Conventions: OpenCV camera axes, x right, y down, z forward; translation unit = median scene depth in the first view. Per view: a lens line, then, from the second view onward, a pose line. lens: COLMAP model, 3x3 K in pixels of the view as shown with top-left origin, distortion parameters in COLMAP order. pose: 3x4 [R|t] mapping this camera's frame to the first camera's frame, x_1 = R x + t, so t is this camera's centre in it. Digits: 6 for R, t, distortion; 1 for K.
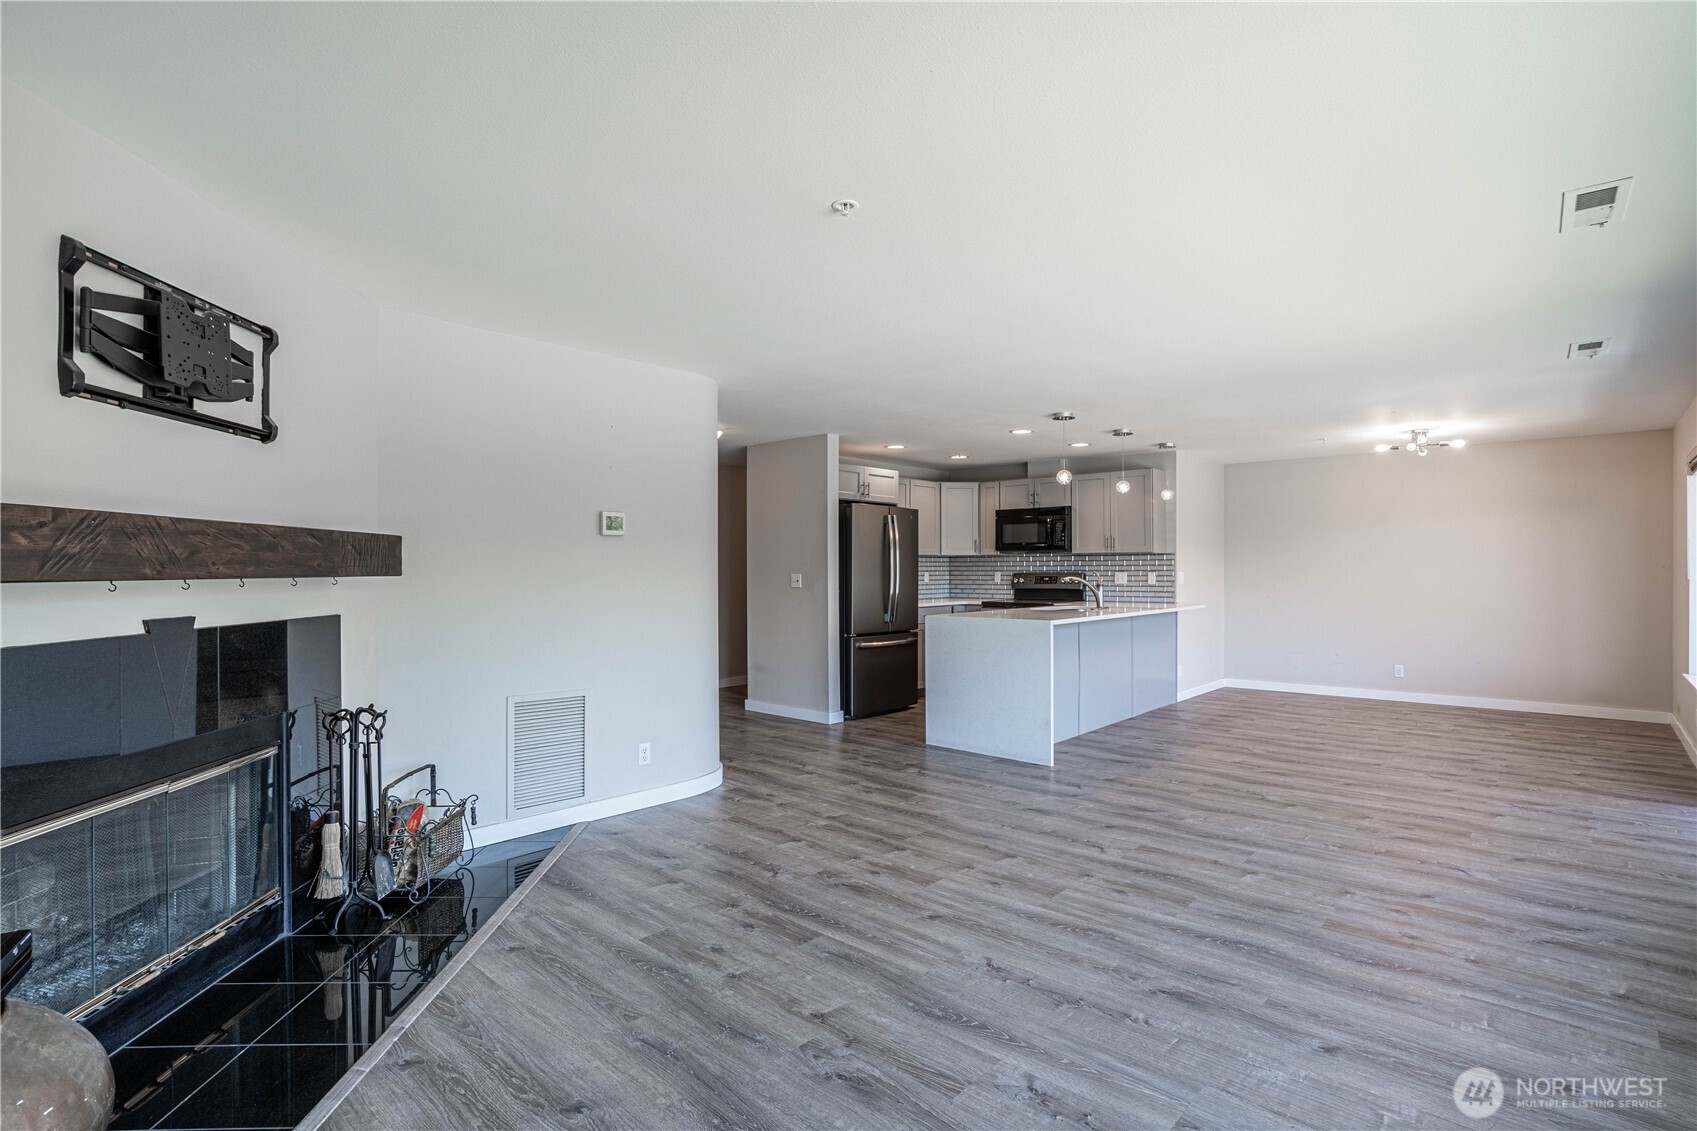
lens RADIAL K [[824.5, 0, 858.8], [0, 824.5, 569.9], [0, 0, 1]] dist [-0.060057, 0.021098]
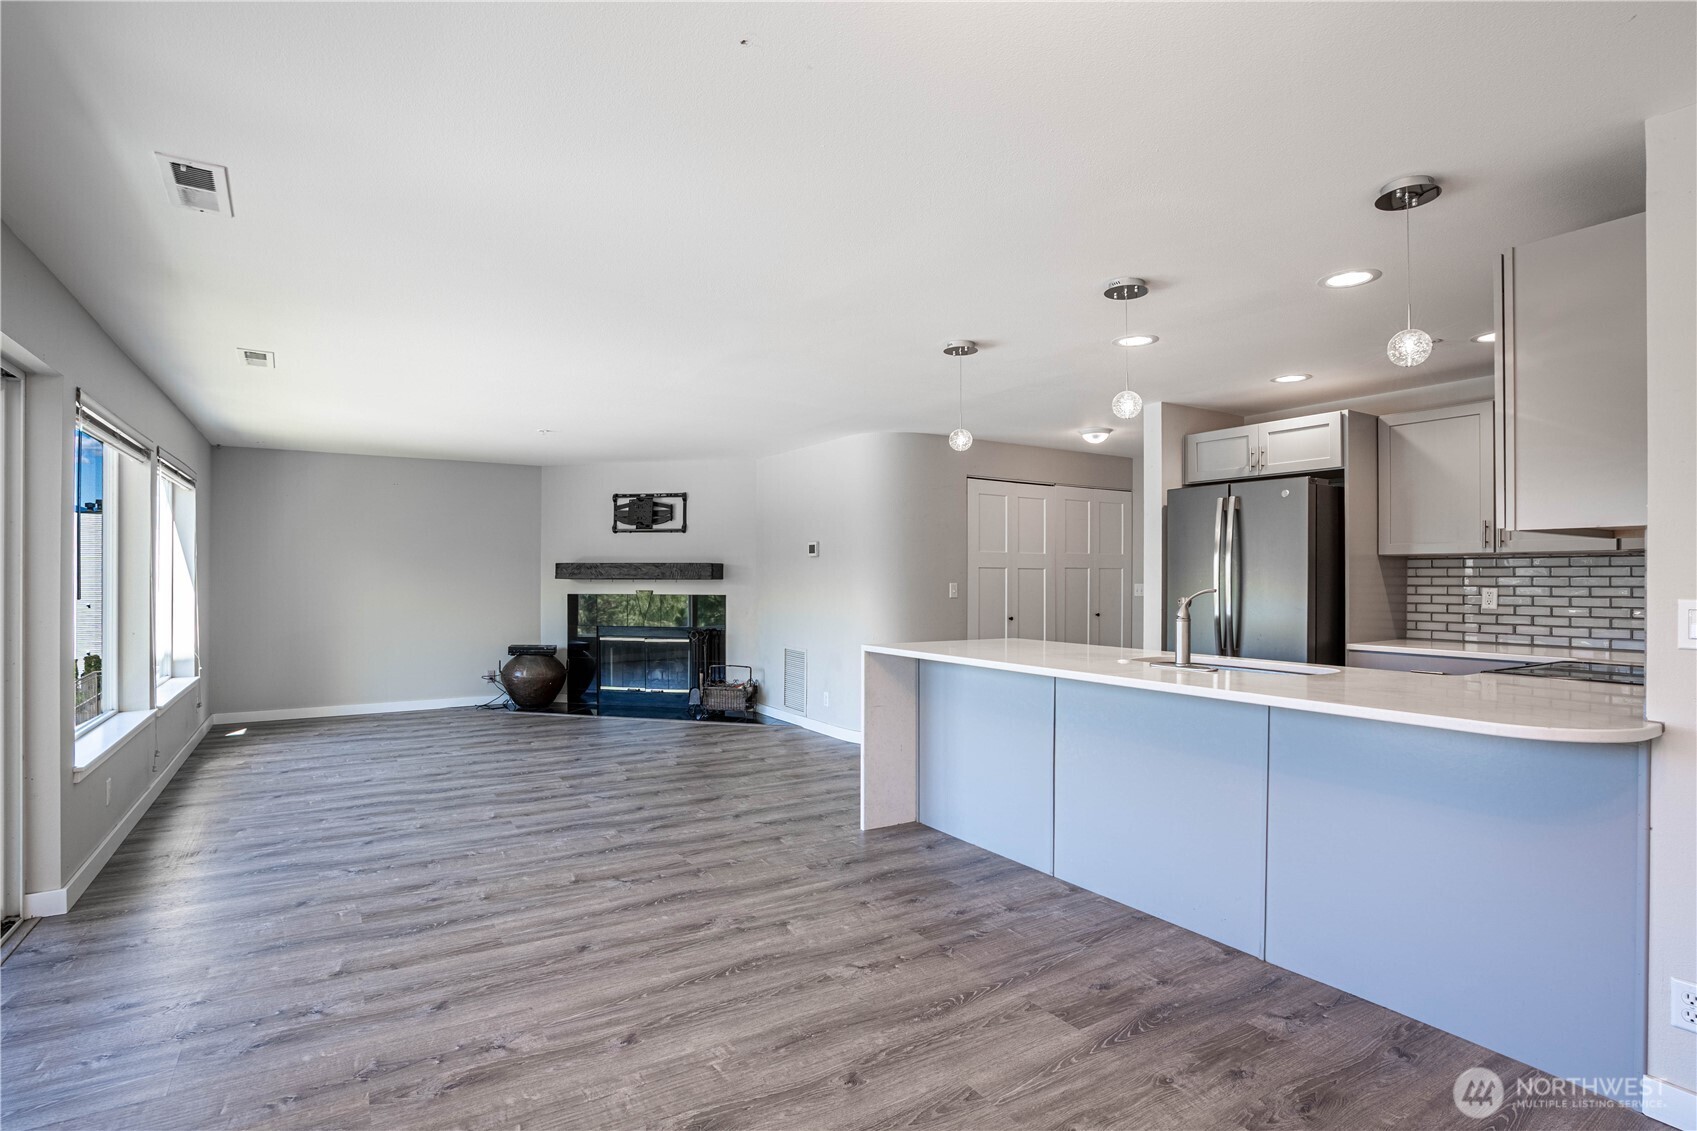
lens RADIAL K [[850.1, 0, 854.4], [0, 850.1, 576.8], [0, 0, 1]] dist [-0.064790, 0.025389]
pose [[-0.272231, 0.001783, -0.962230, 1.225664], [-0.004164, 0.999987, 0.003031, -0.007256], [0.962223, 0.004832, -0.272220, 1.459189]]
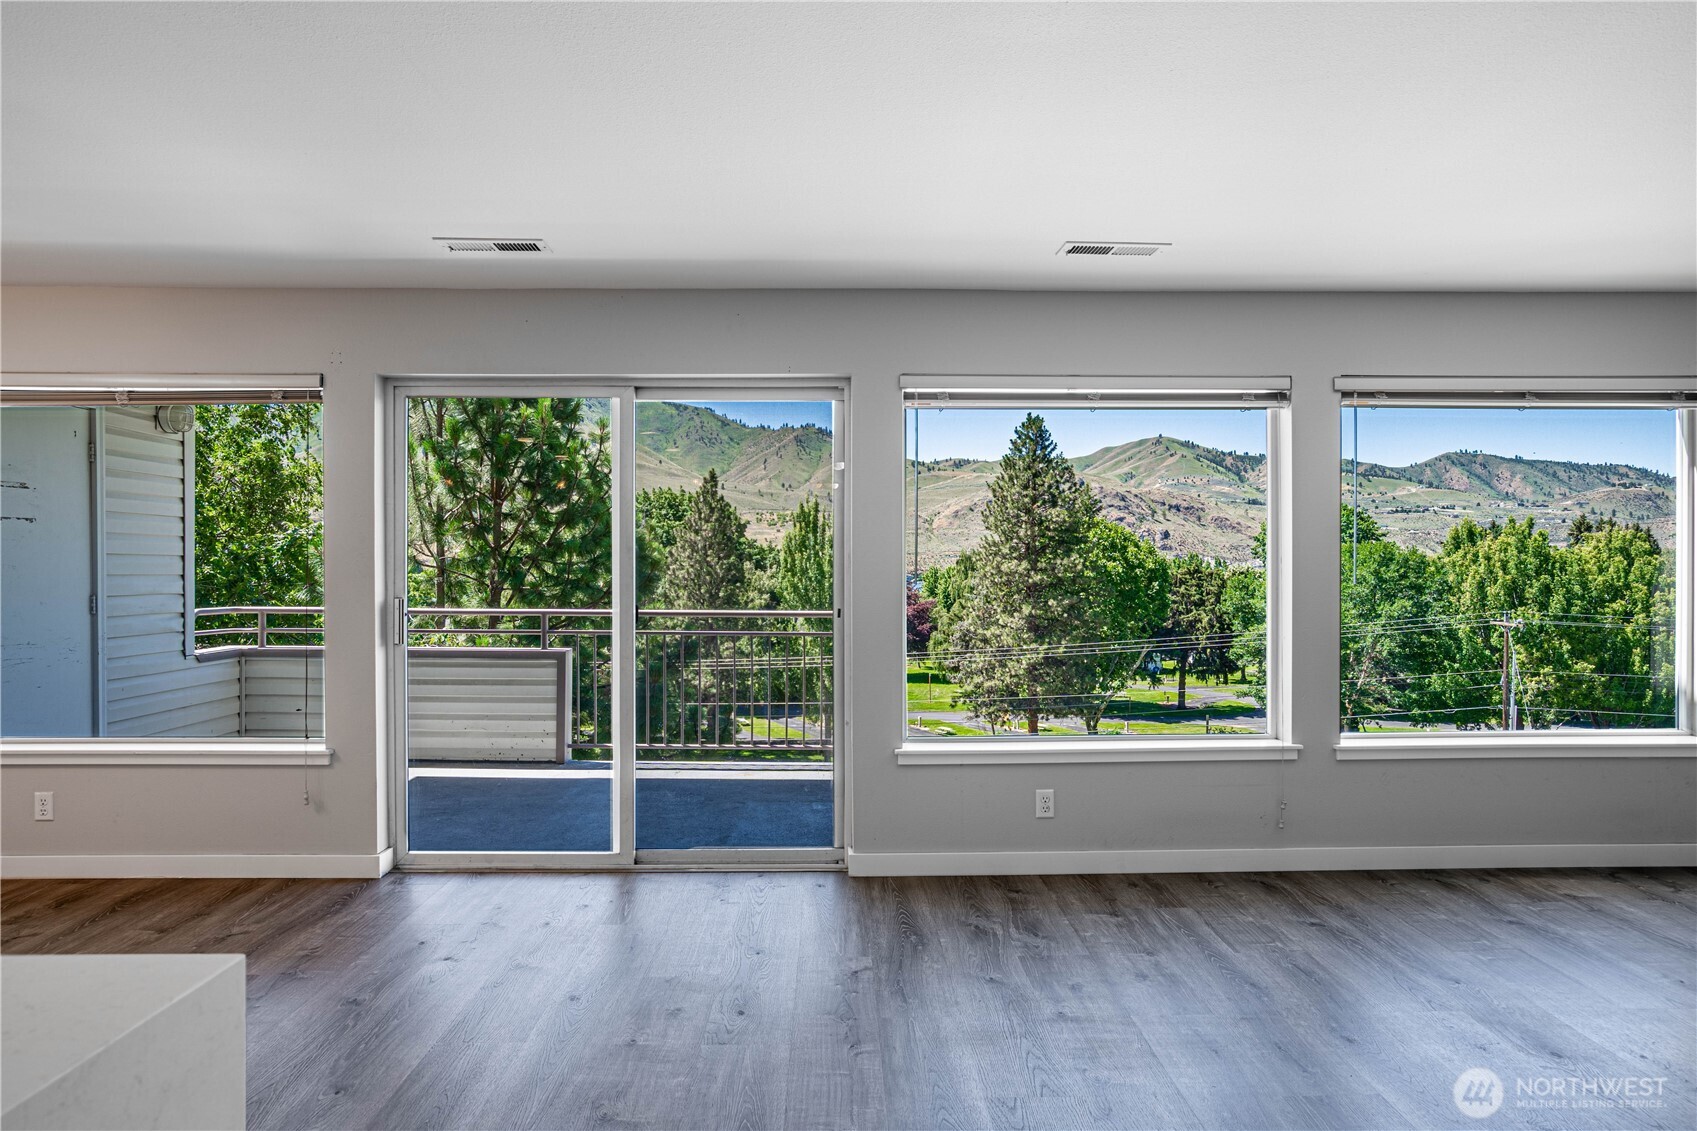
lens RADIAL K [[1008.2, 0, 854.8], [0, 1008.2, 567.3], [0, 0, 1]] dist [-0.039946, 0.042436]
pose [[-0.683208, -0.000270, 0.730224, 0.060929], [0.004132, 0.999982, 0.004236, -0.000906], [-0.730212, 0.005911, -0.683195, 1.244407]]
